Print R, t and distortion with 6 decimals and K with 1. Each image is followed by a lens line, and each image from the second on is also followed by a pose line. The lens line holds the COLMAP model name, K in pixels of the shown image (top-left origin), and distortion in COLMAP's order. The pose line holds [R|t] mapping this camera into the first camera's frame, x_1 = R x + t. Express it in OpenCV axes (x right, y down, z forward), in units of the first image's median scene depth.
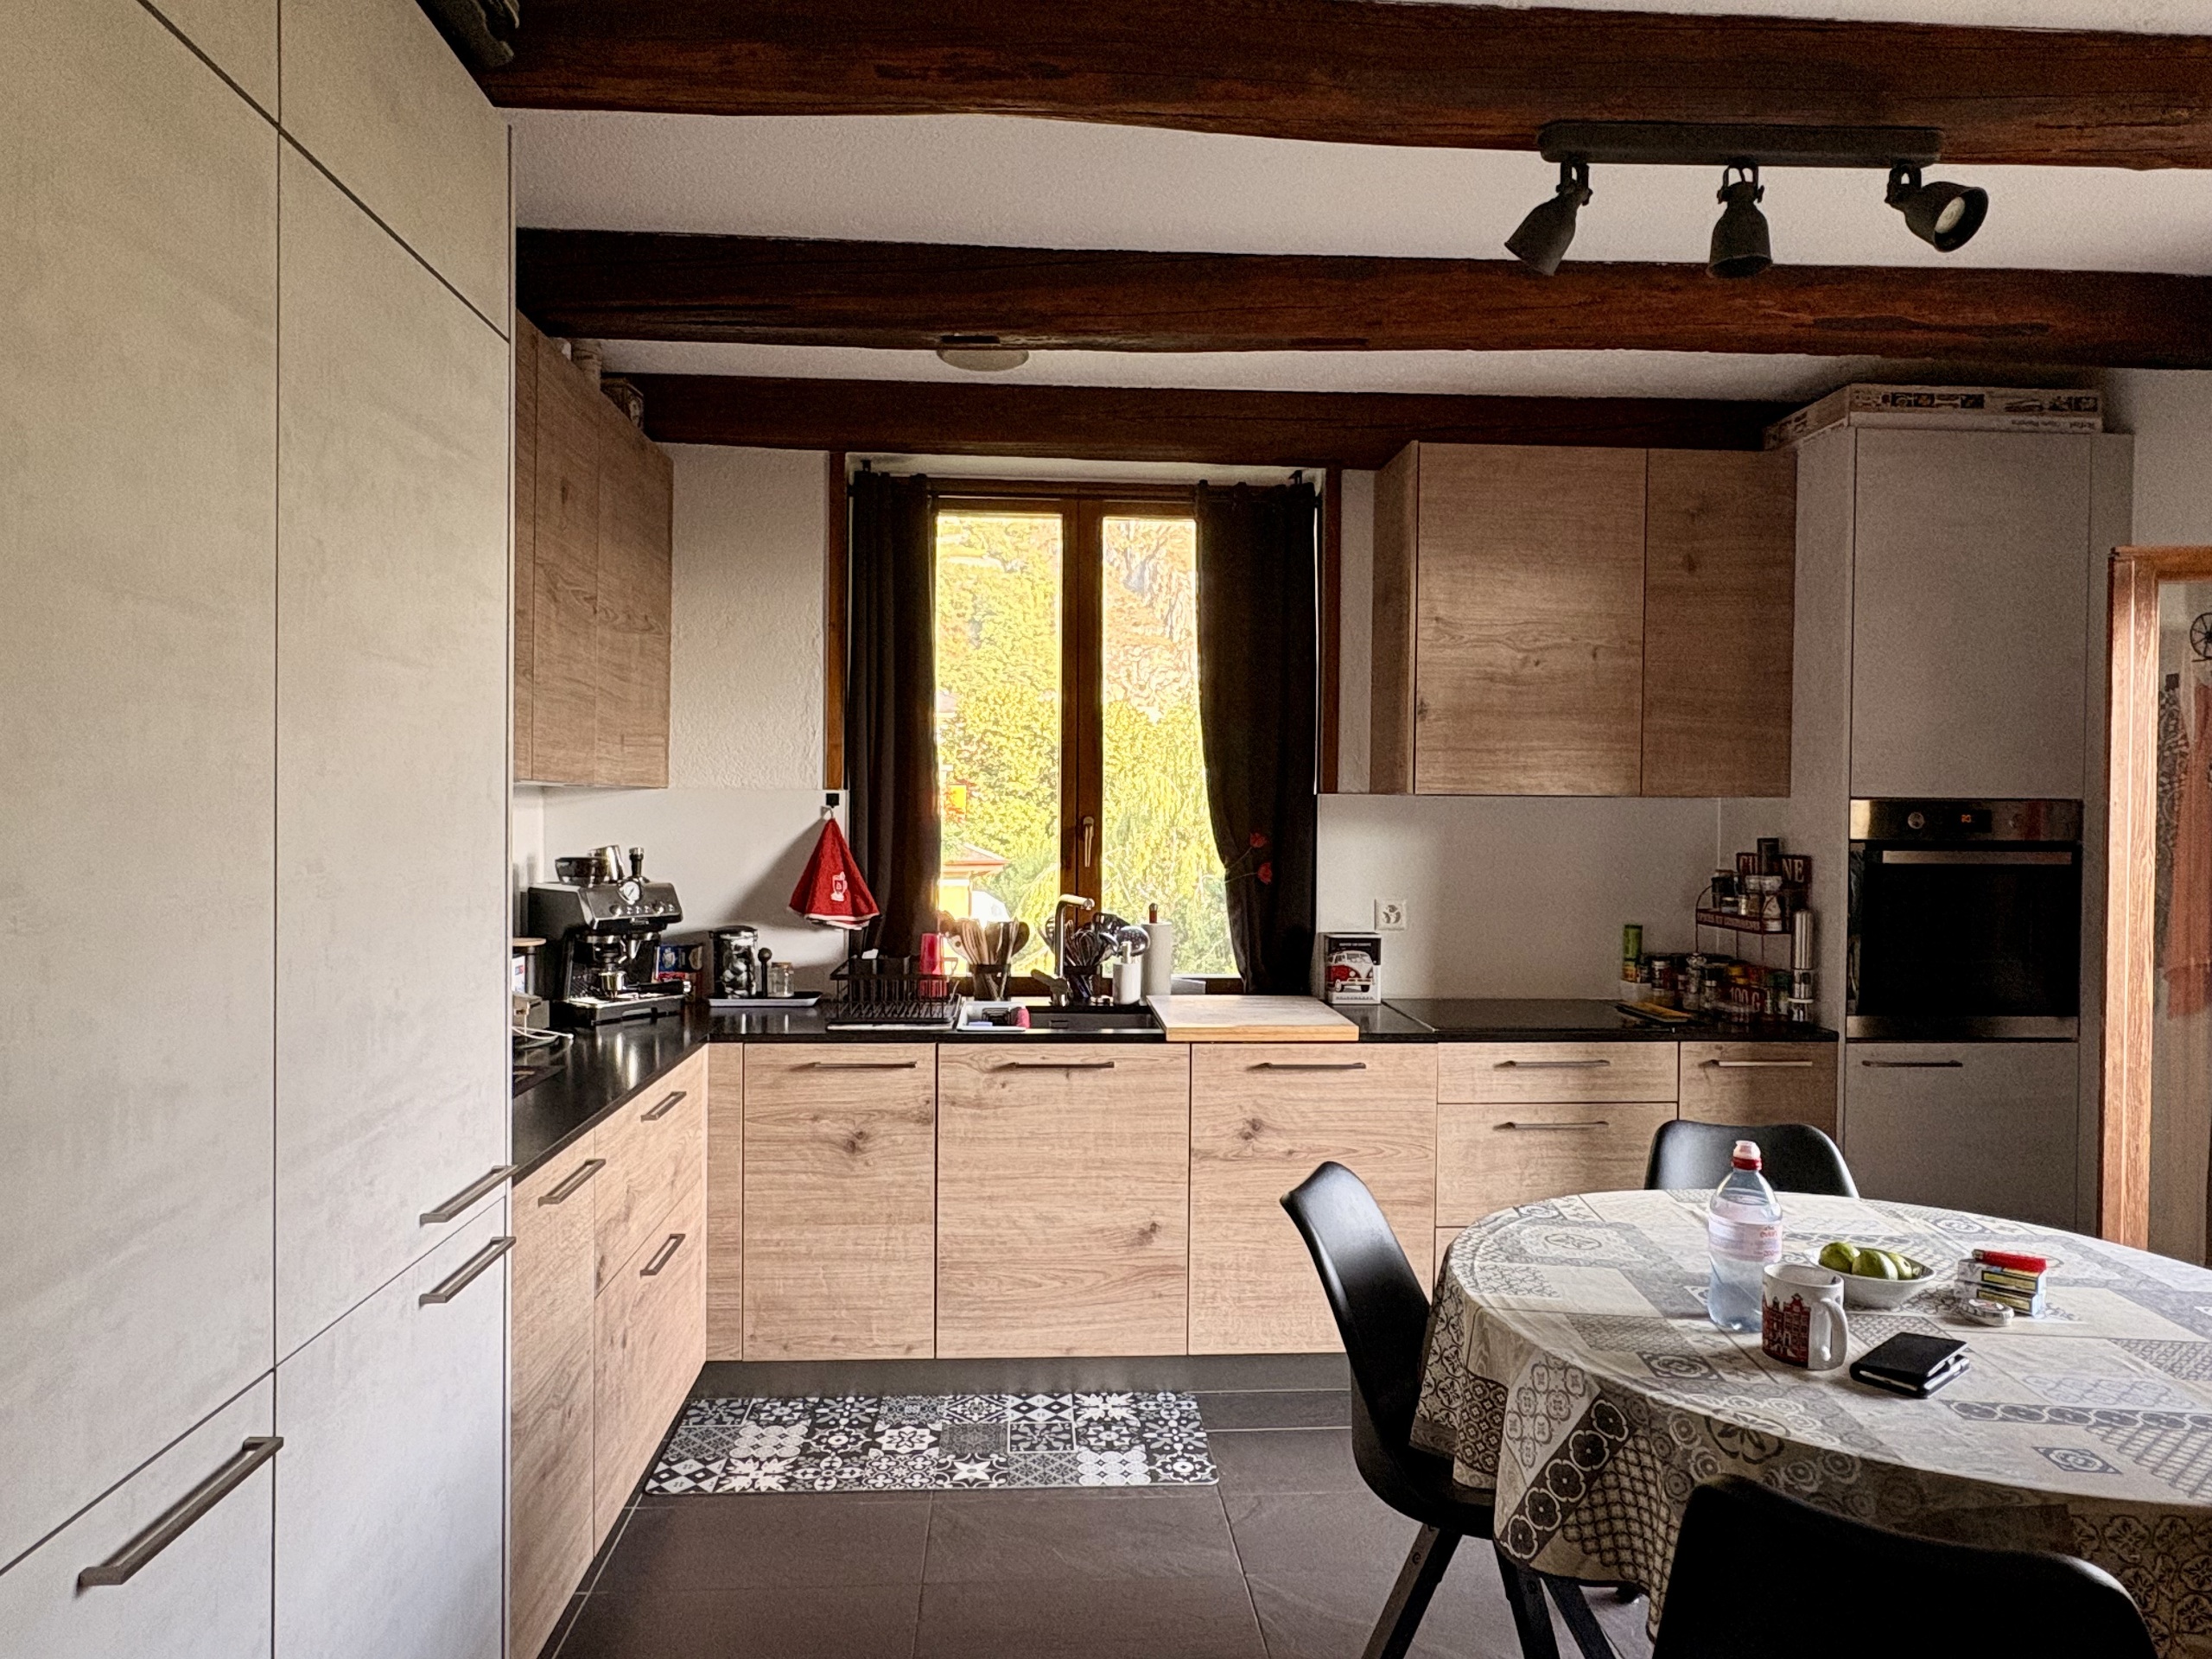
lens RADIAL K [[1366.1, 0, 1104.7], [0, 1366.1, 827.5], [0, 0, 1]] dist [-0.003966, 0.000277]
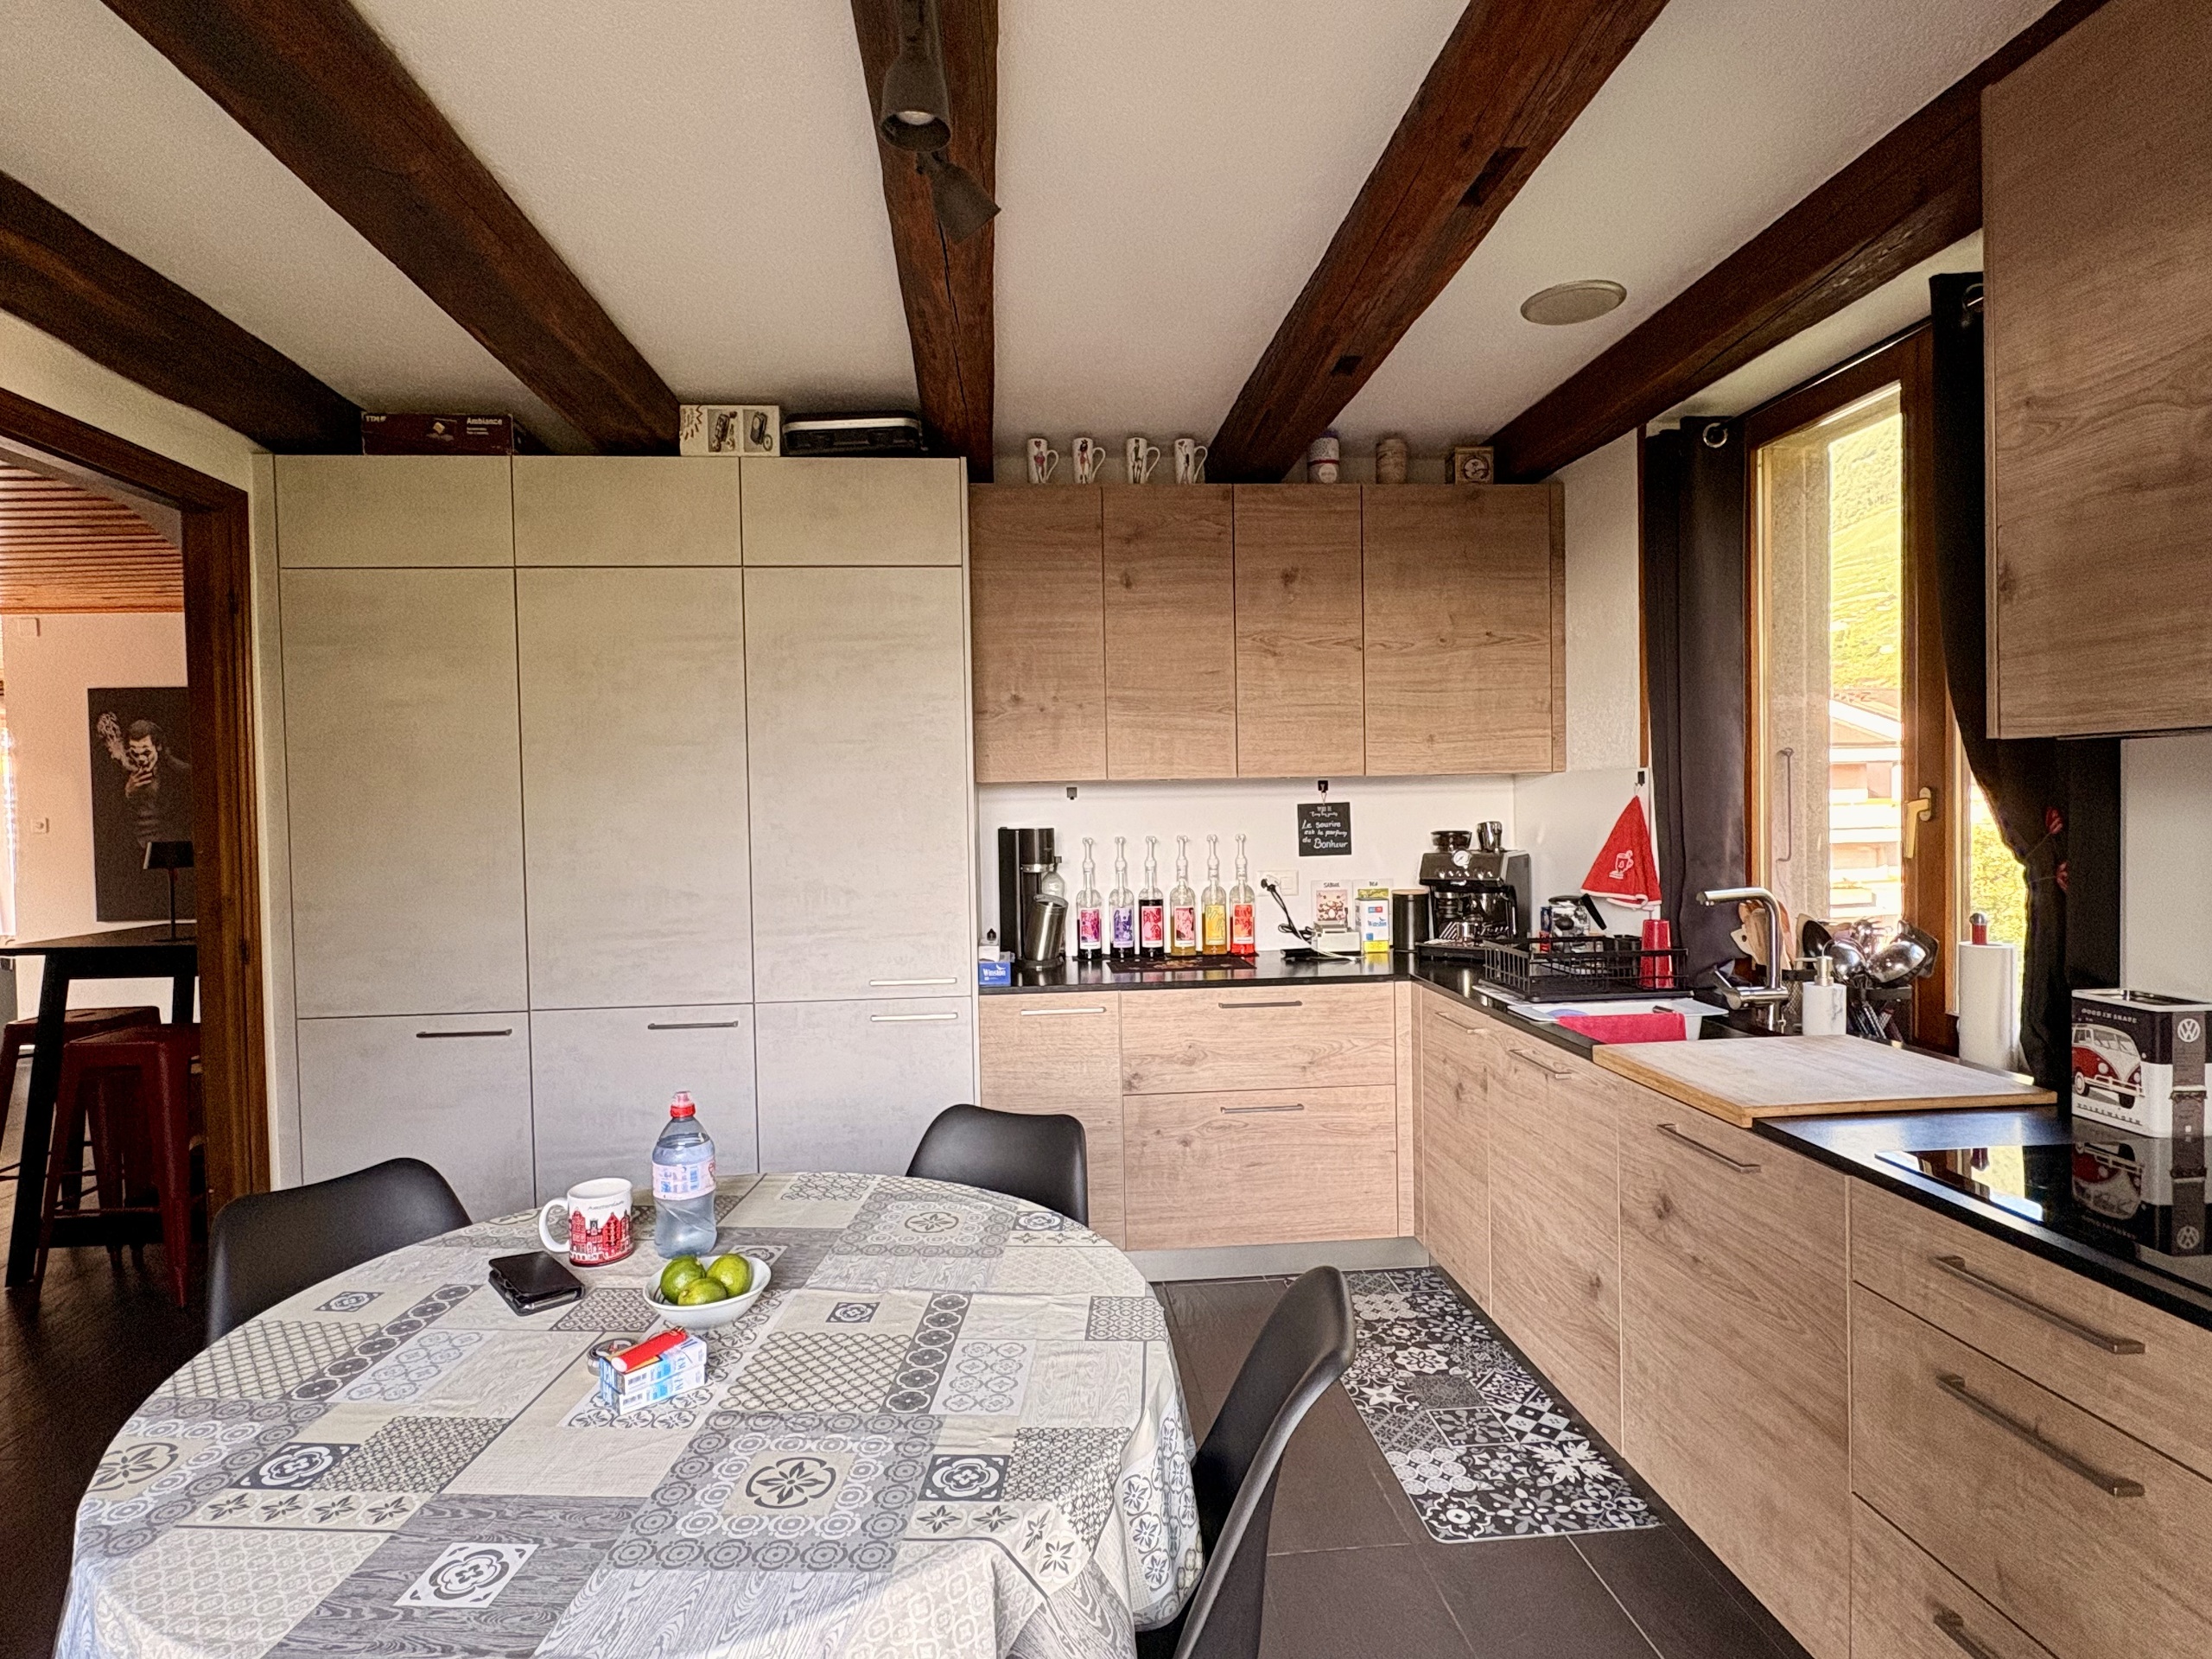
lens RADIAL K [[1160.4, 0, 1108.1], [0, 1160.4, 832.0], [0, 0, 1]] dist [0.000270, -0.000022]
pose [[0.020125, 0.017720, -0.999640, 0.762171], [0.008359, 0.999805, 0.017891, 0.001183], [0.999763, -0.008716, 0.019973, 0.711506]]
